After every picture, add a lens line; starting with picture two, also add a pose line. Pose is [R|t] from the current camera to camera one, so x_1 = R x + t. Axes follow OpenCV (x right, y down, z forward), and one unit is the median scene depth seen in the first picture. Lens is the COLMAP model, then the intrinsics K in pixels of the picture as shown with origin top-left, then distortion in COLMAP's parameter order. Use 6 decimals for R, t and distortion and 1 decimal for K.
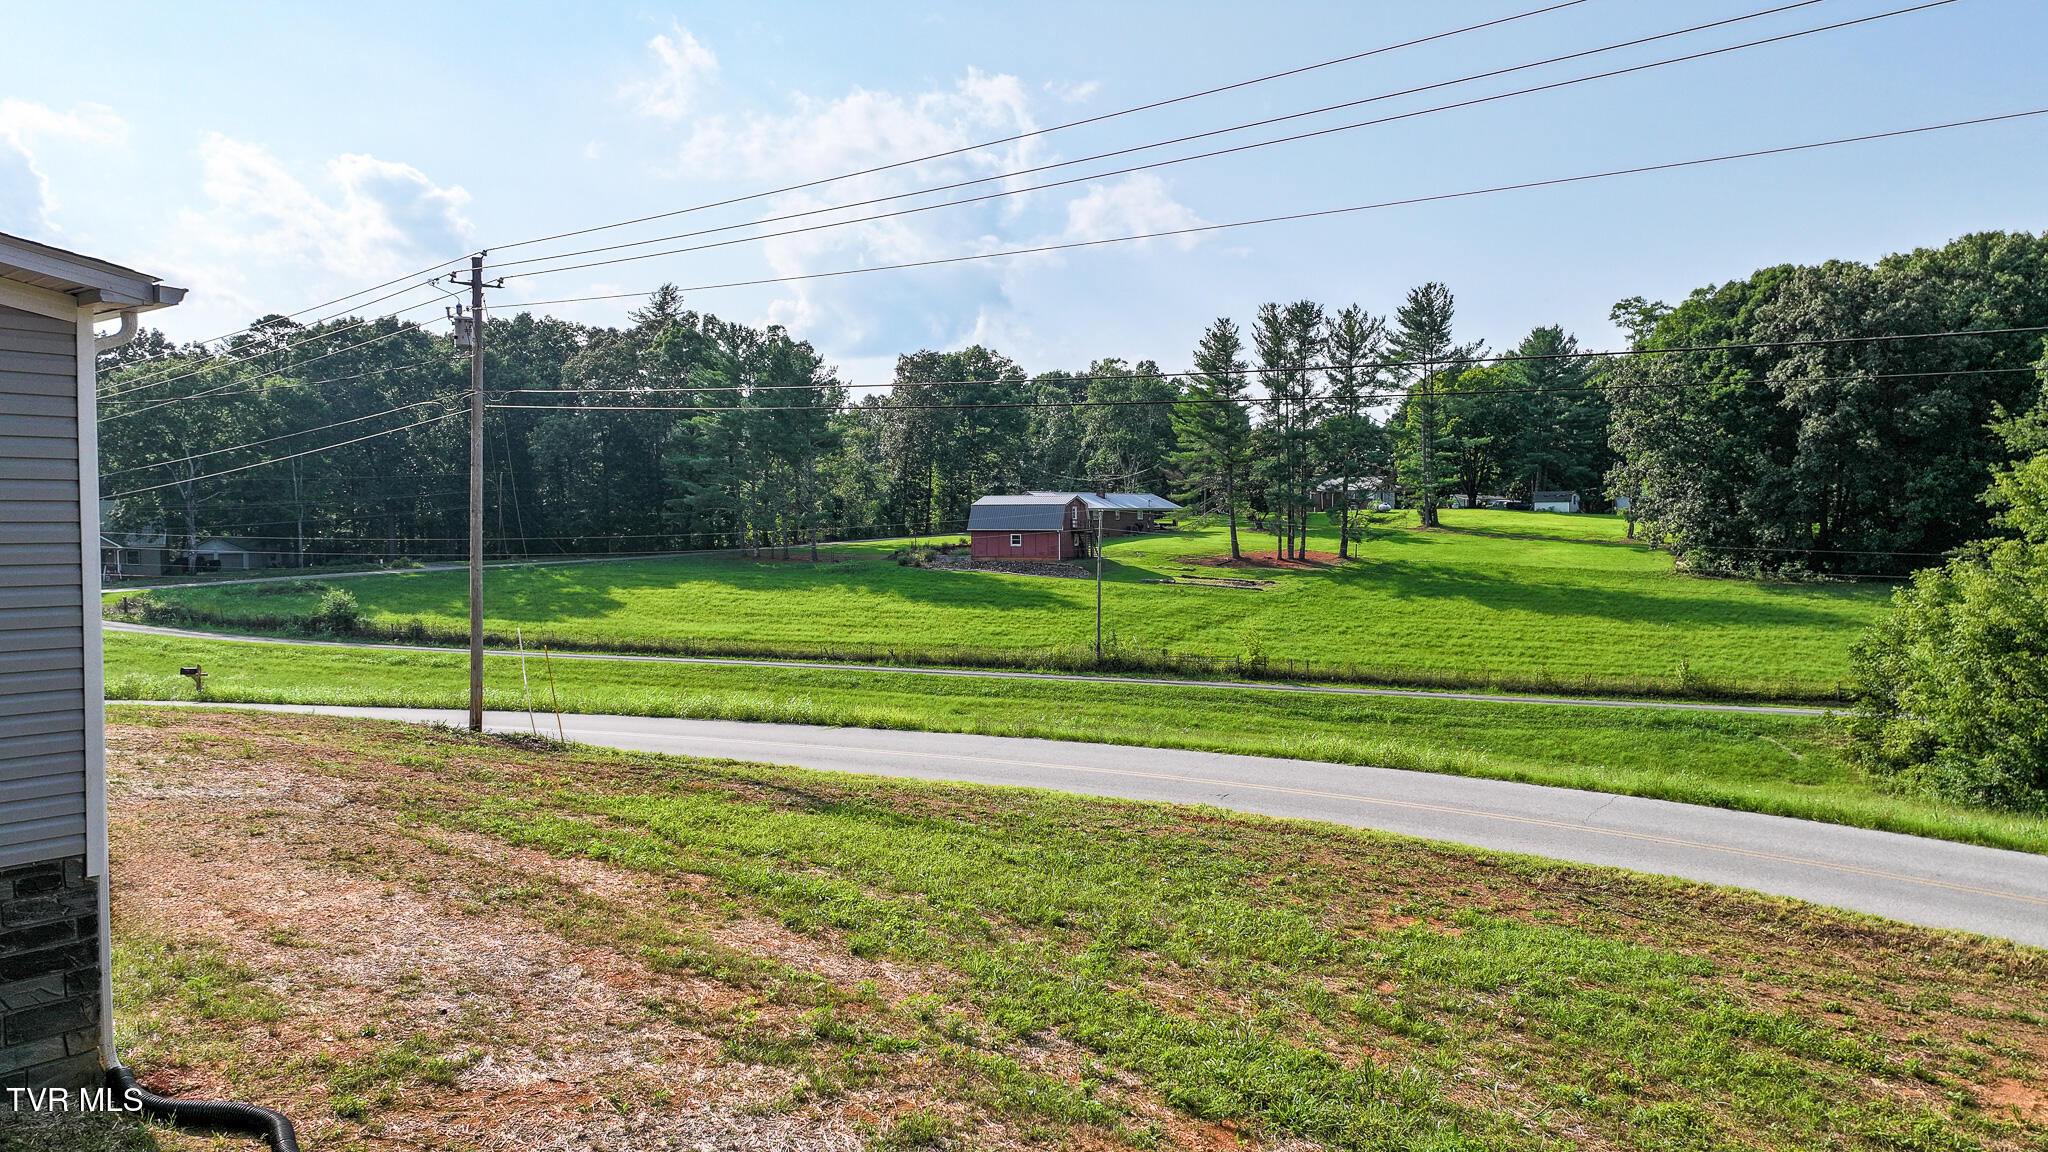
lens RADIAL K [[1438.0, 0, 1029.5], [0, 1438.0, 572.1], [0, 0, 1]] dist [0.012918, -0.007392]
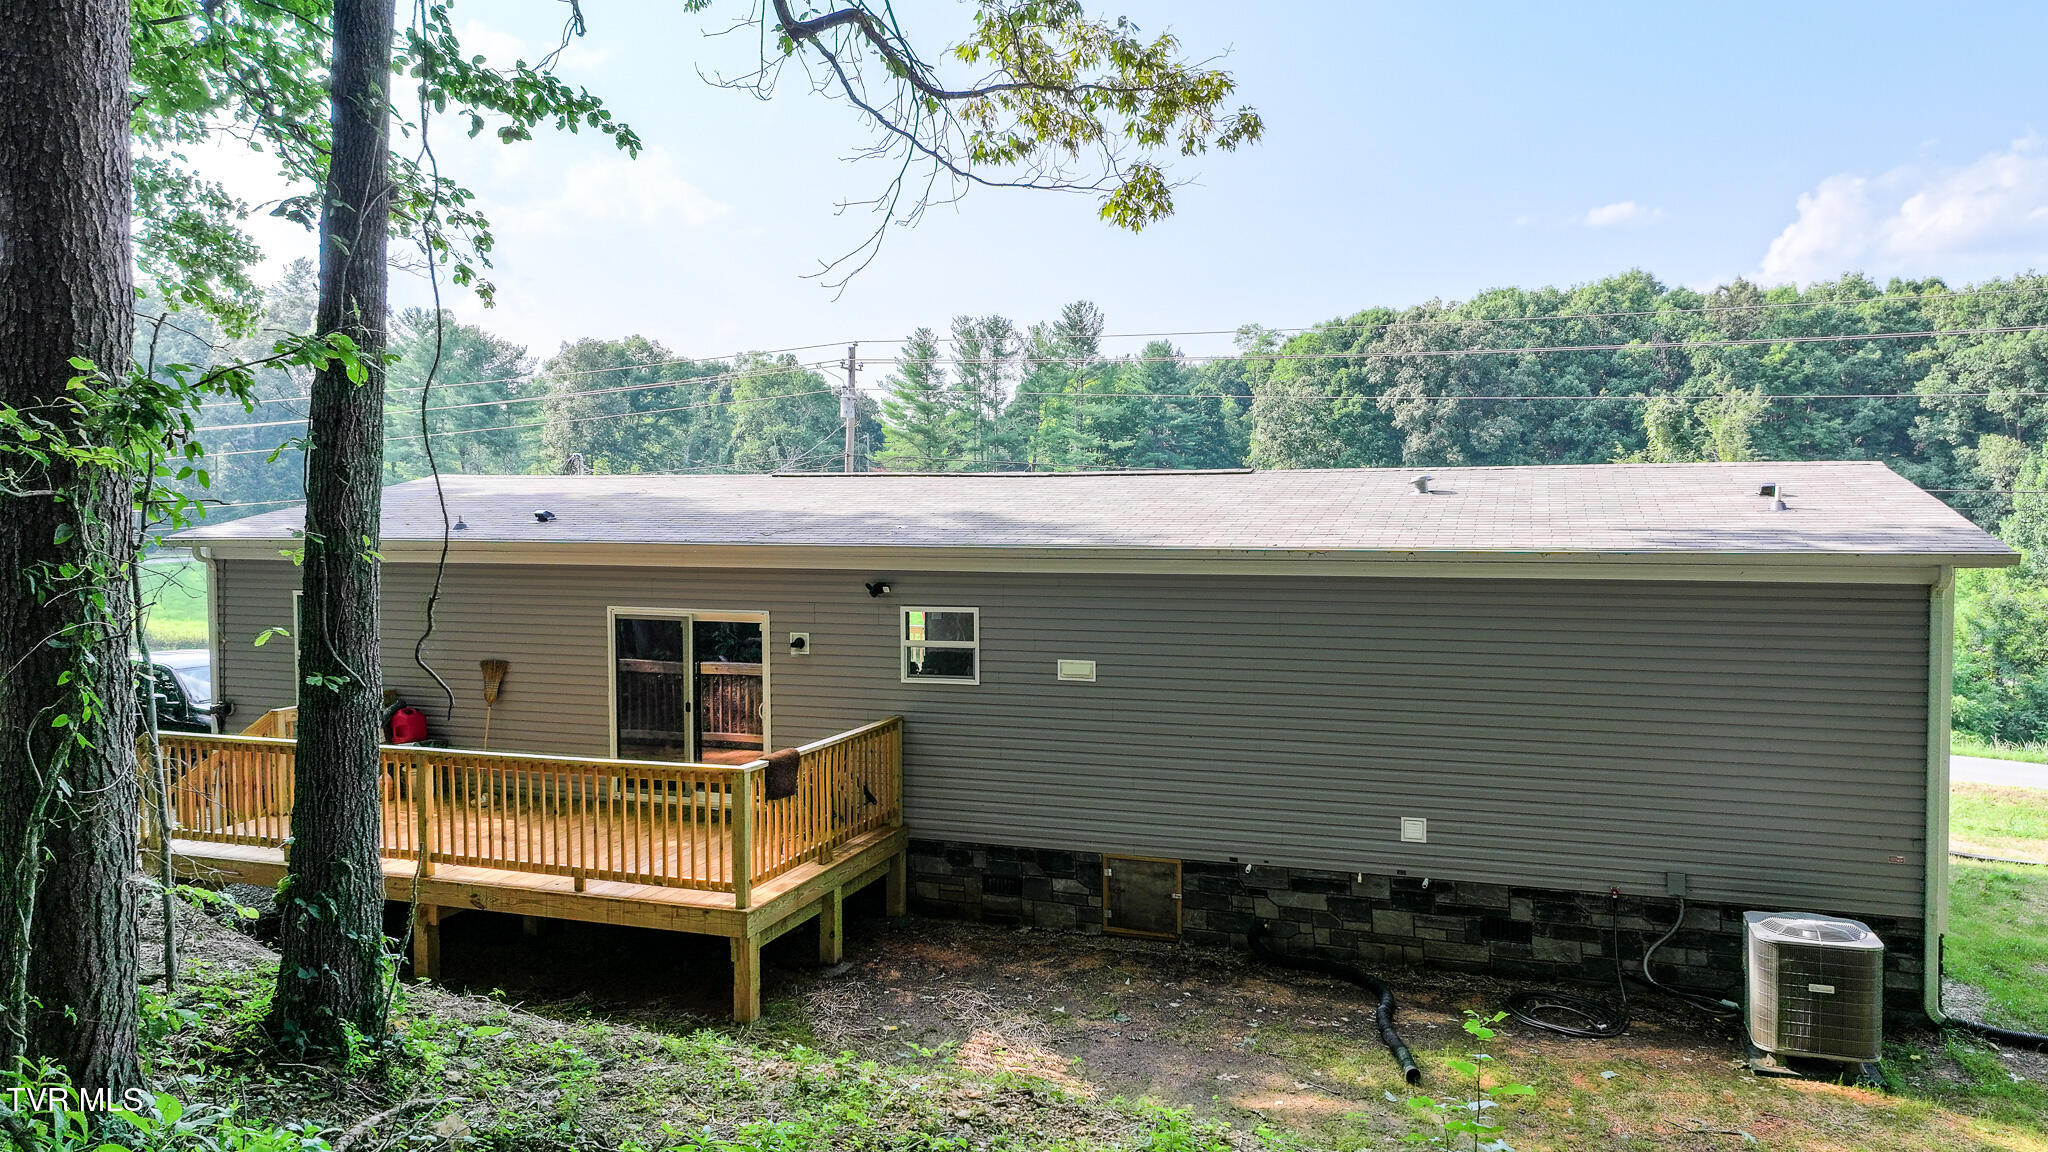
lens RADIAL K [[1438.0, 0, 1029.5], [0, 1438.0, 572.1], [0, 0, 1]] dist [0.012918, -0.007392]
pose [[0.950638, -0.007556, 0.310212, -0.142705], [0.003855, 0.999914, 0.012543, -0.006088], [-0.310280, -0.010728, 0.950585, -0.068444]]
